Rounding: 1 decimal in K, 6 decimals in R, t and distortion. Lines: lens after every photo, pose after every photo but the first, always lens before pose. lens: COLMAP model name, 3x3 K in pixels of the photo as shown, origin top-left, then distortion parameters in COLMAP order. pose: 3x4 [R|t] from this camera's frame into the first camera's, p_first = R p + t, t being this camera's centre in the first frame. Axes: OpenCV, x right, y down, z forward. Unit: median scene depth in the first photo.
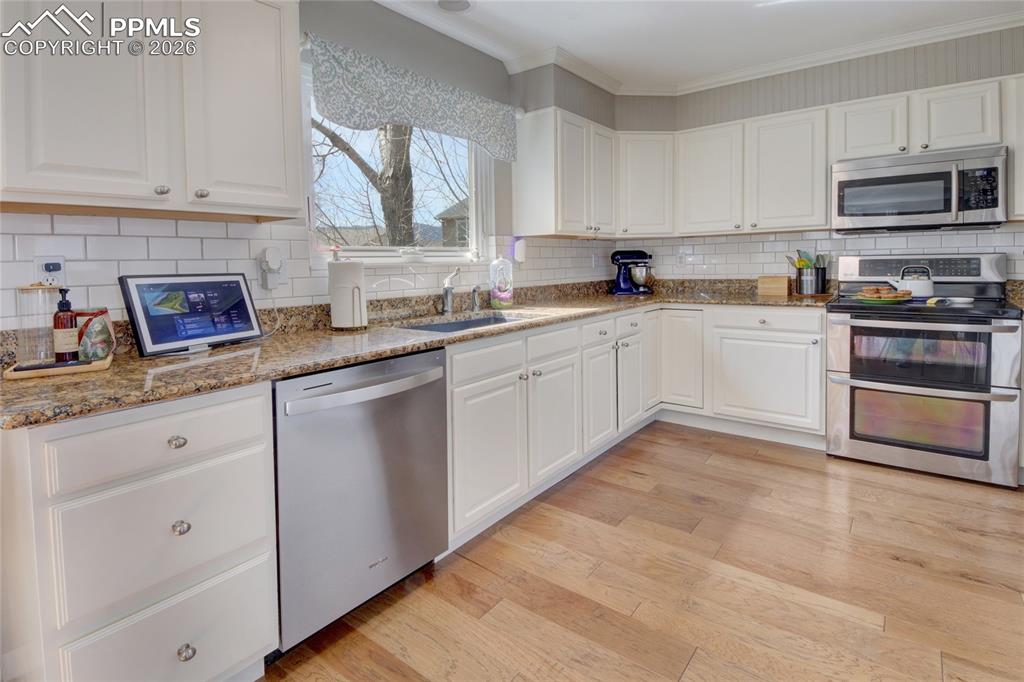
lens RADIAL K [[519.3, 0, 509.8], [0, 519.3, 295.6], [0, 0, 1]] dist [-0.002869, -0.001682]
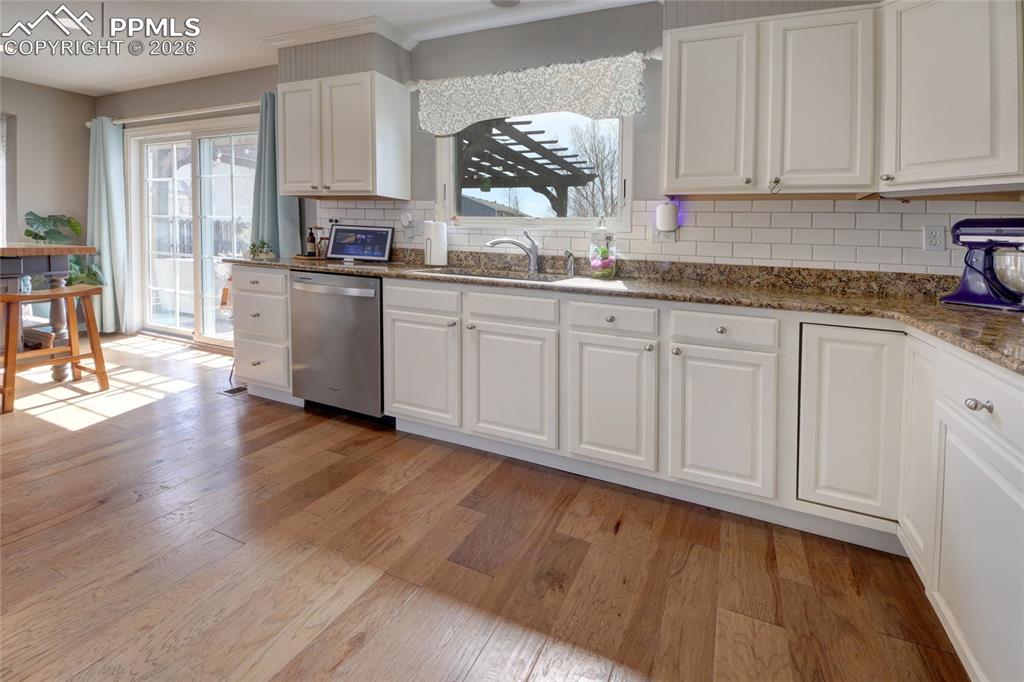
lens RADIAL K [[429.6, 0, 510.2], [0, 429.6, 265.4], [0, 0, 1]] dist [-0.000999, -0.000210]
pose [[0.262064, 0.091519, -0.960701, 0.956701], [-0.101146, 0.992615, 0.066968, -0.045839], [0.959735, 0.079621, 0.269385, 0.869014]]
